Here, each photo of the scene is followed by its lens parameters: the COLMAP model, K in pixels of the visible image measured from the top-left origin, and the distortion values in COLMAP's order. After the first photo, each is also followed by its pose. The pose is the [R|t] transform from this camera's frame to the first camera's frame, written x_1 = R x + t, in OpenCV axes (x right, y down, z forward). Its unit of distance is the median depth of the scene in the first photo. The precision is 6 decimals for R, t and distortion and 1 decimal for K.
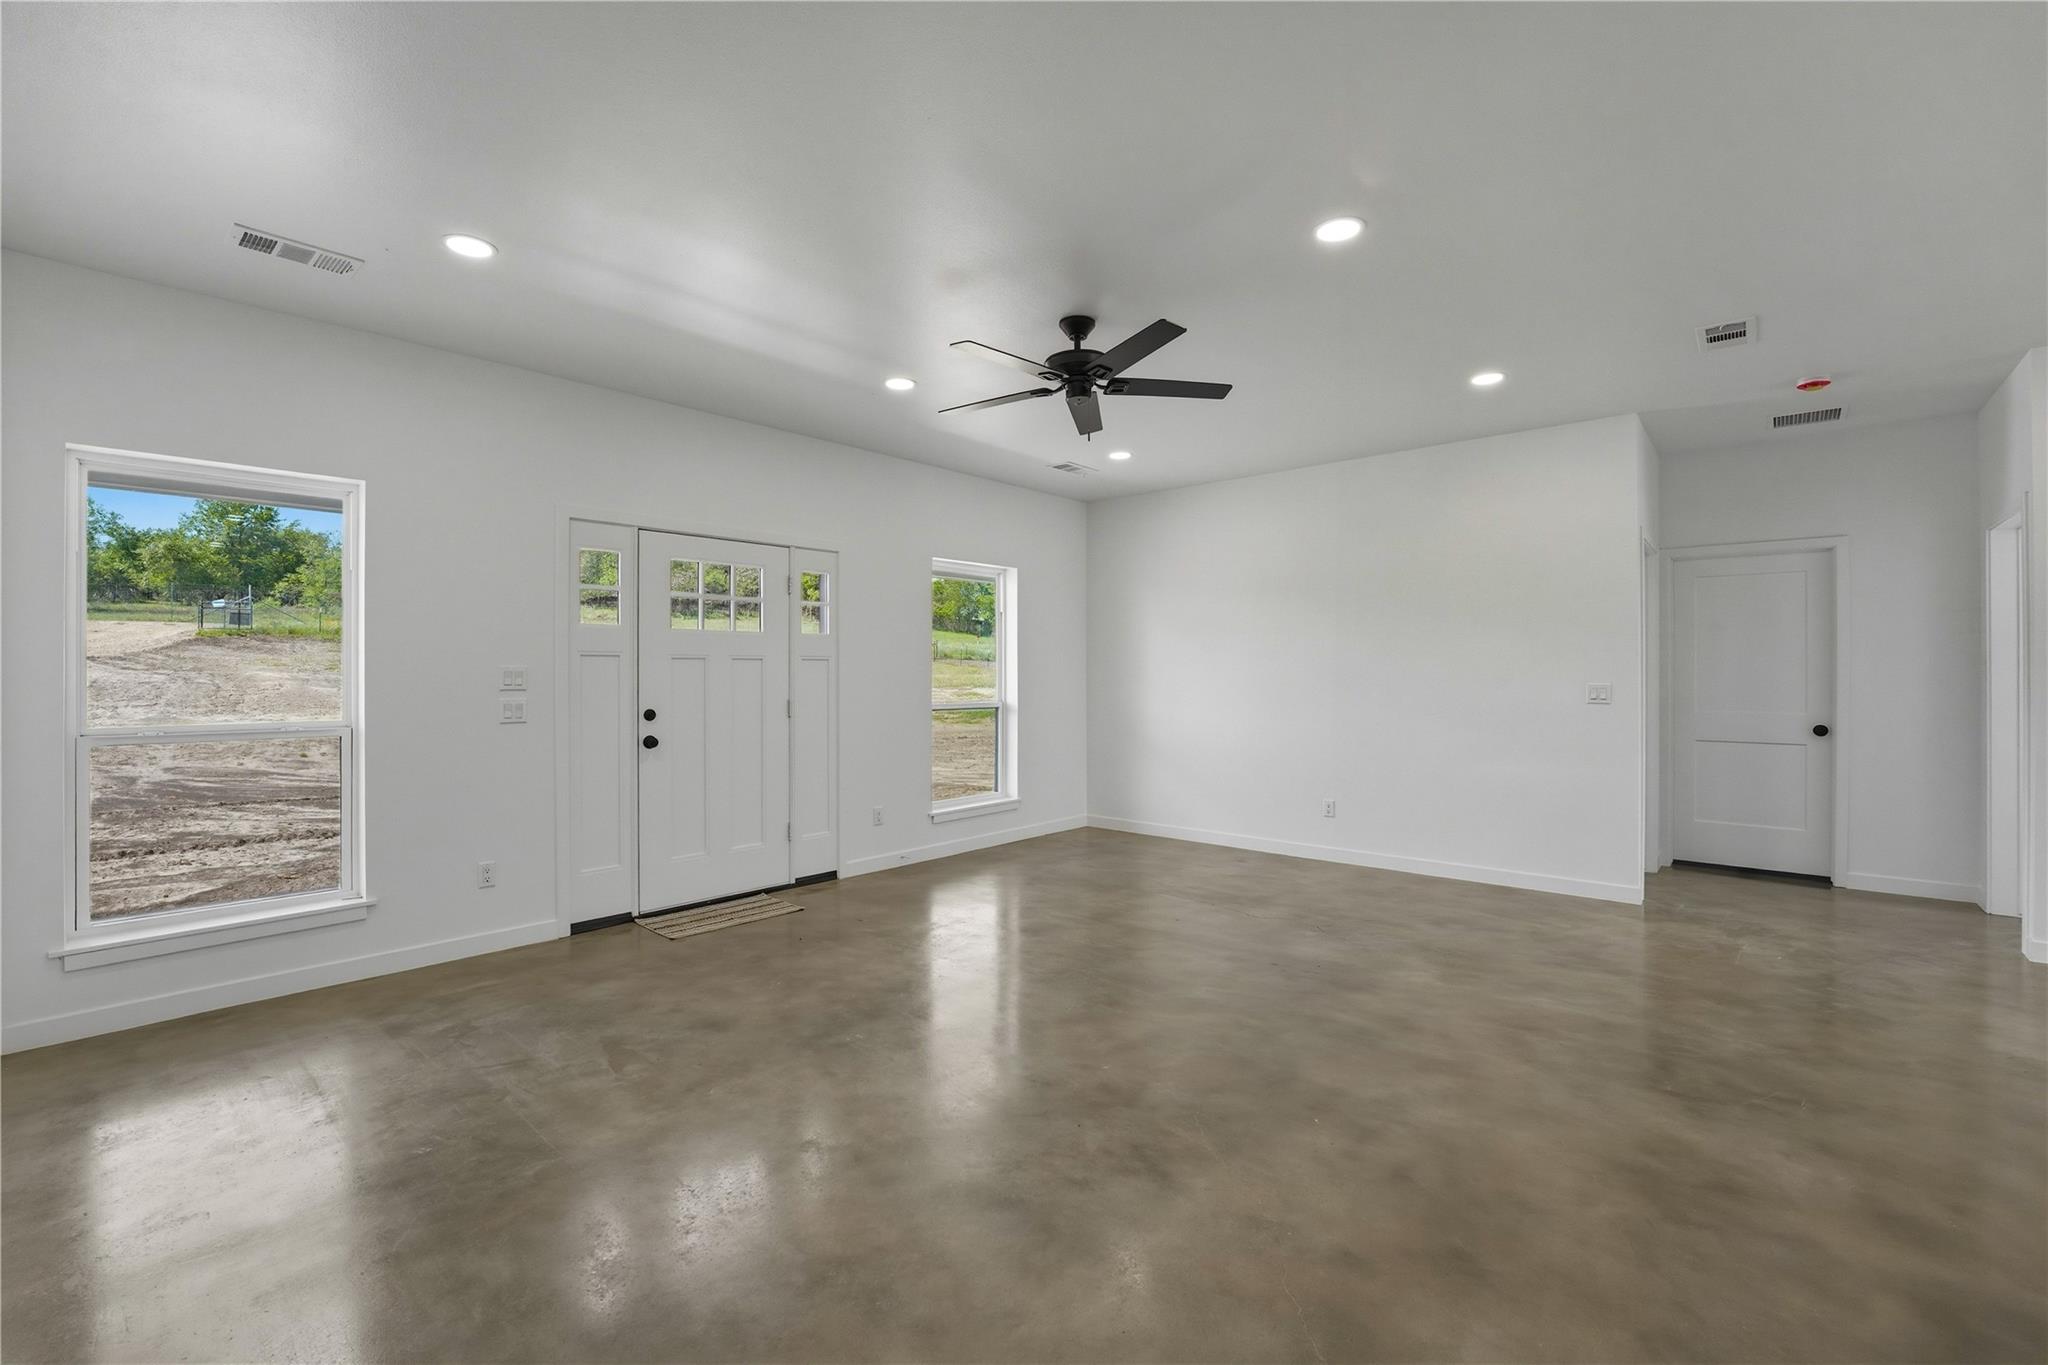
lens RADIAL K [[849.5, 0, 1030.9], [0, 849.5, 687.0], [0, 0, 1]] dist [-0.029767, 0.001201]
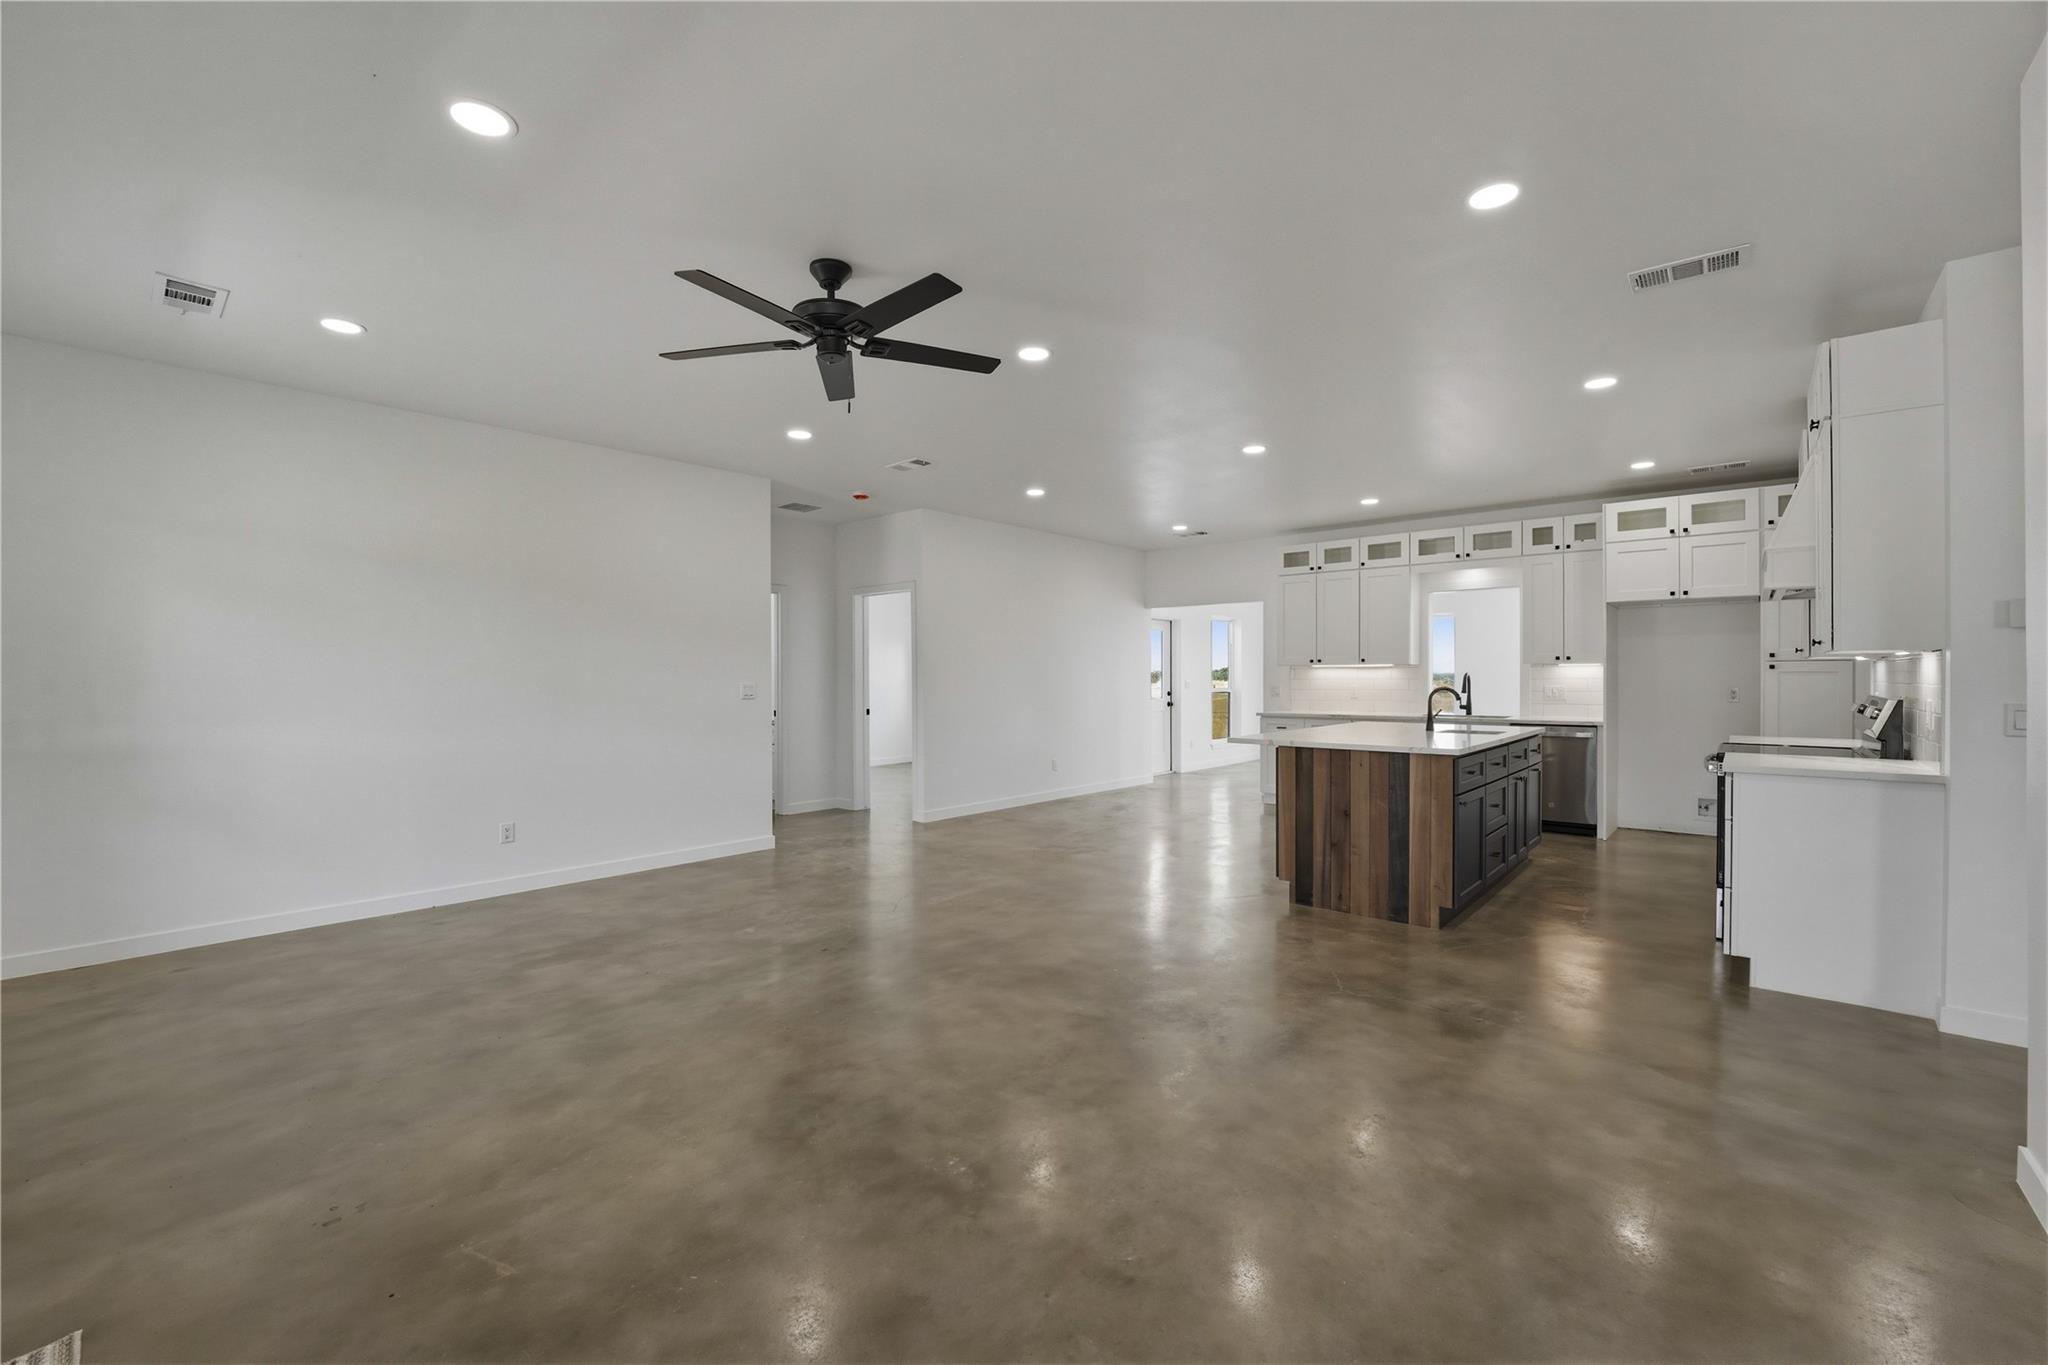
lens RADIAL K [[830.5, 0, 1025.1], [0, 830.5, 672.1], [0, 0, 1]] dist [-0.030923, -0.000218]
pose [[0.000574, 0.005441, 0.999985, -0.762842], [0.014462, 0.999881, -0.005449, -0.008134], [-0.999895, 0.014465, 0.000496, 0.766003]]
